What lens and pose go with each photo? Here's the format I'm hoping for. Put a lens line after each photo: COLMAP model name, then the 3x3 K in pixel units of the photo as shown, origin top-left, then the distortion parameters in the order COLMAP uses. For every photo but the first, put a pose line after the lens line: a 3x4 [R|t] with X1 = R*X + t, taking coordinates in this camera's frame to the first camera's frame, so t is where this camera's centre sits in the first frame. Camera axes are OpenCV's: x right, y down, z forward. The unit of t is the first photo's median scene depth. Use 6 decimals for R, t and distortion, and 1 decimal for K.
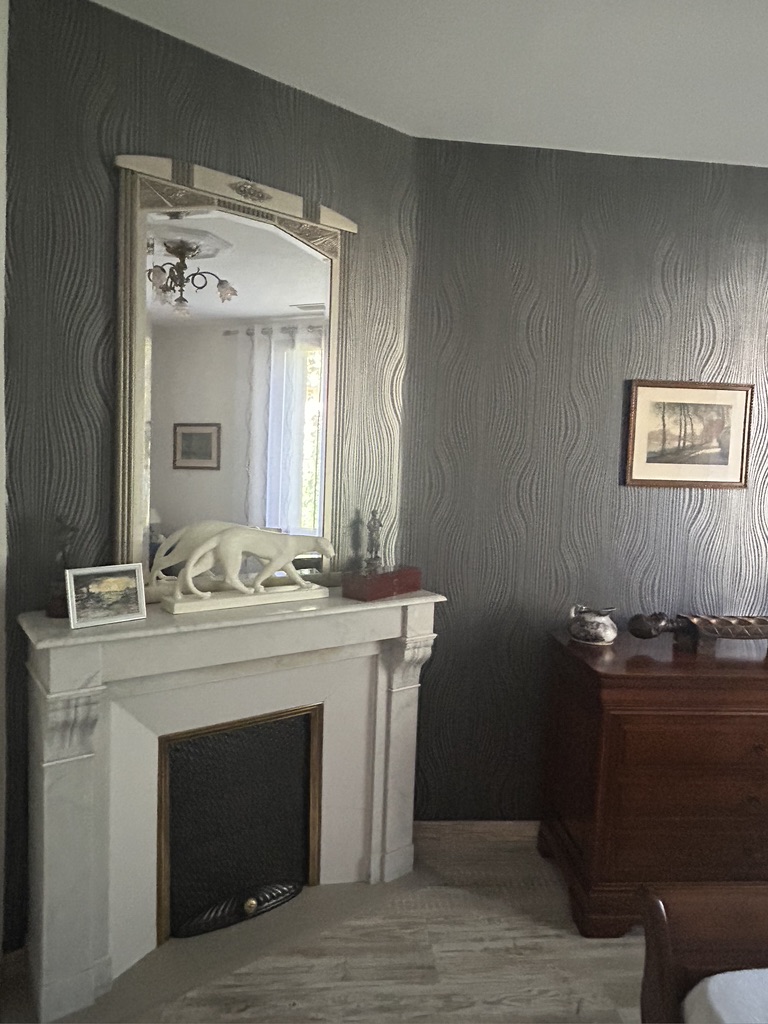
lens RADIAL K [[663.1, 0, 390.1], [0, 663.1, 506.7], [0, 0, 1]] dist [0.005680, -0.008409]
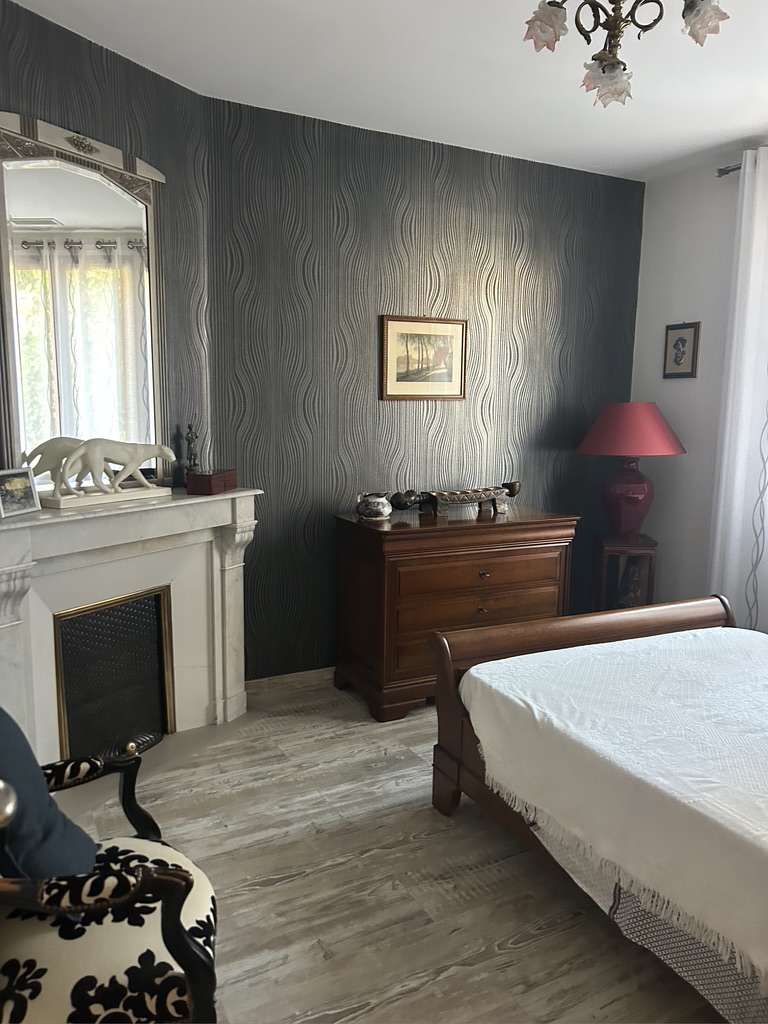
lens RADIAL K [[766.1, 0, 370.0], [0, 766.1, 518.4], [0, 0, 1]] dist [0.059578, -0.066897]
pose [[0.922215, -0.087113, 0.376737, -0.277505], [0.053944, 0.993749, 0.097735, 0.056567], [-0.382896, -0.069810, 0.921150, -0.419985]]
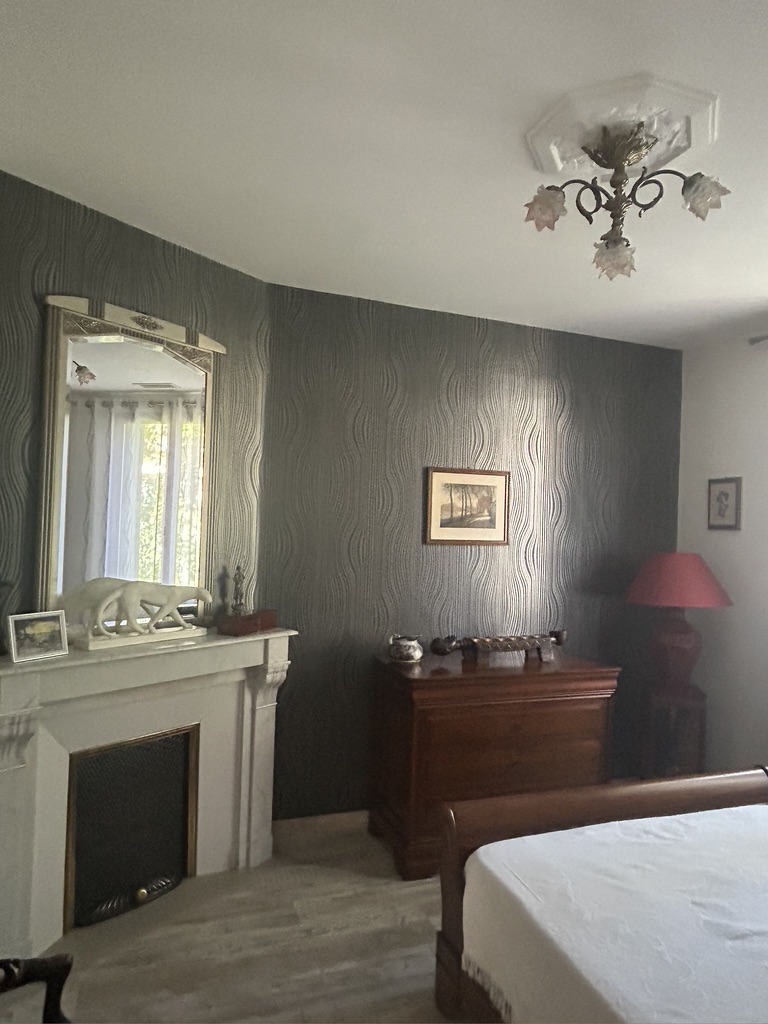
lens RADIAL K [[663.1, 0, 389.0], [0, 663.1, 515.1], [0, 0, 1]] dist [0.005680, -0.008409]
pose [[0.962615, -0.001689, 0.270867, -0.093915], [0.023380, 0.996767, -0.076874, 0.012385], [-0.269861, 0.080333, 0.959542, -0.312666]]
